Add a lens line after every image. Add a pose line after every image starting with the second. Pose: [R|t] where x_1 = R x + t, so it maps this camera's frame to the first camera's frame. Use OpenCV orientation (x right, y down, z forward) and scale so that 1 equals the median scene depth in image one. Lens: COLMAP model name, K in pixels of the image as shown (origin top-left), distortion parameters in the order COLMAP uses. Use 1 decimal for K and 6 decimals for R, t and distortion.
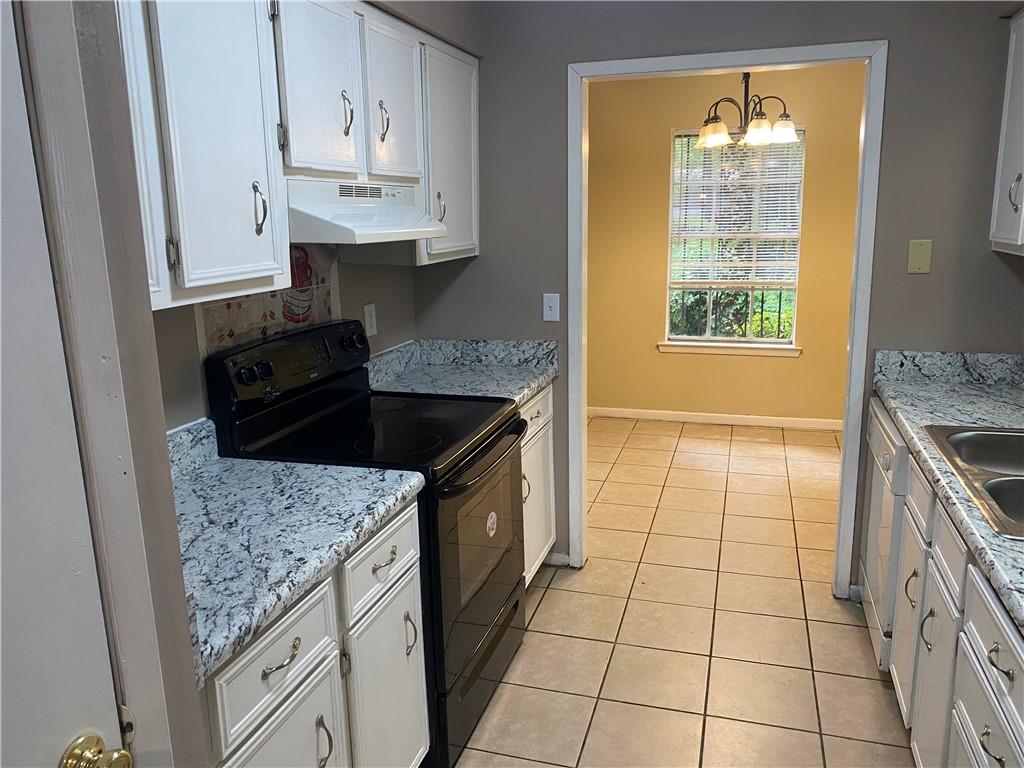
lens RADIAL K [[790.8, 0, 518.7], [0, 790.8, 383.2], [0, 0, 1]] dist [0.040908, -0.042045]
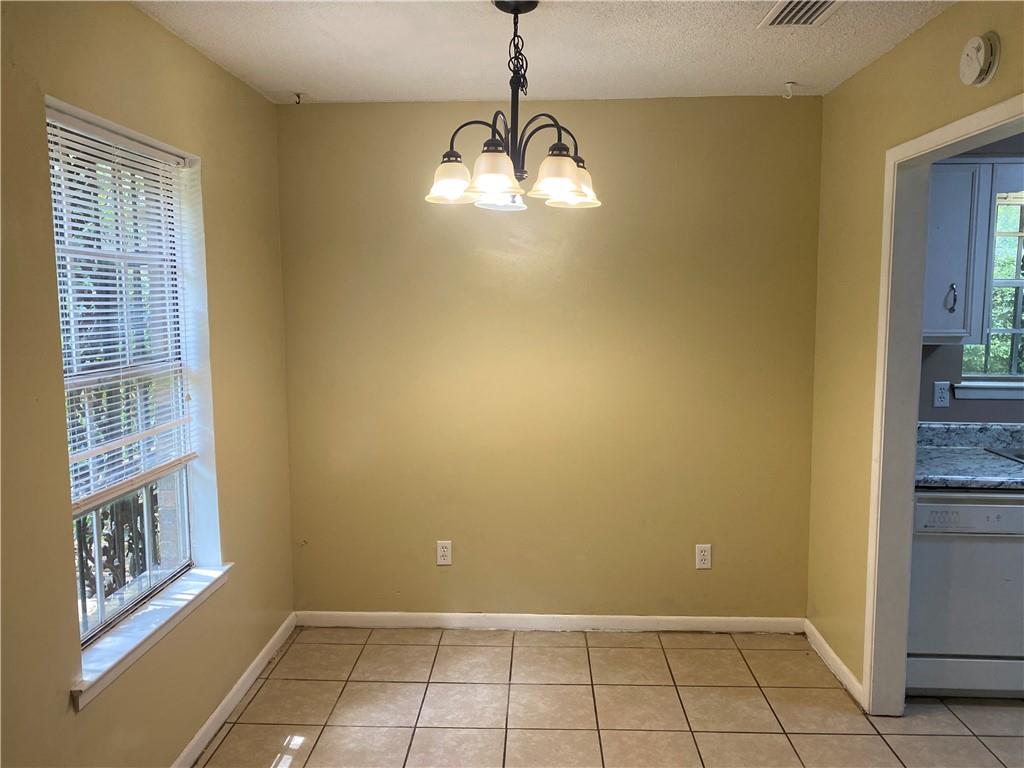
lens RADIAL K [[790.8, 0, 516.4], [0, 790.8, 387.3], [0, 0, 1]] dist [0.040908, -0.042045]
pose [[-0.260776, -0.072405, 0.962680, -0.393085], [0.210350, 0.968963, 0.129858, -0.355691], [-0.942204, 0.236364, -0.237452, 1.749446]]
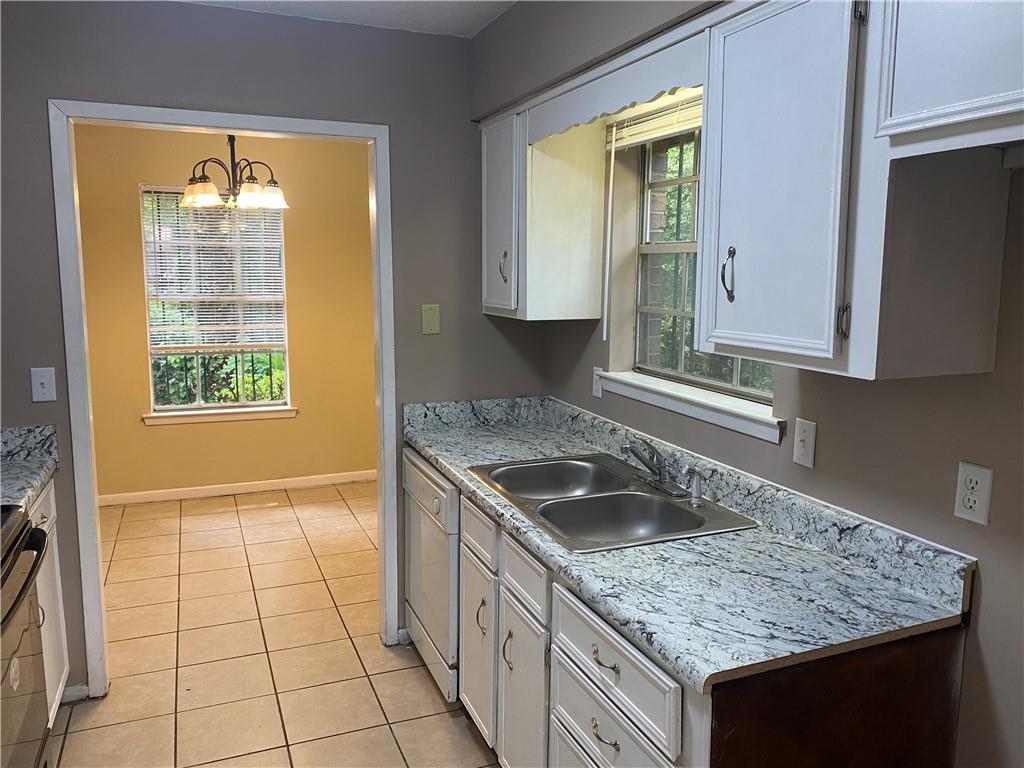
lens RADIAL K [[790.8, 0, 514.3], [0, 790.8, 380.5], [0, 0, 1]] dist [0.040908, -0.042045]
pose [[0.779835, -0.063817, 0.622723, -0.105618], [0.112361, 0.992903, -0.038956, -0.015621], [-0.615818, 0.100350, 0.781472, 0.063213]]
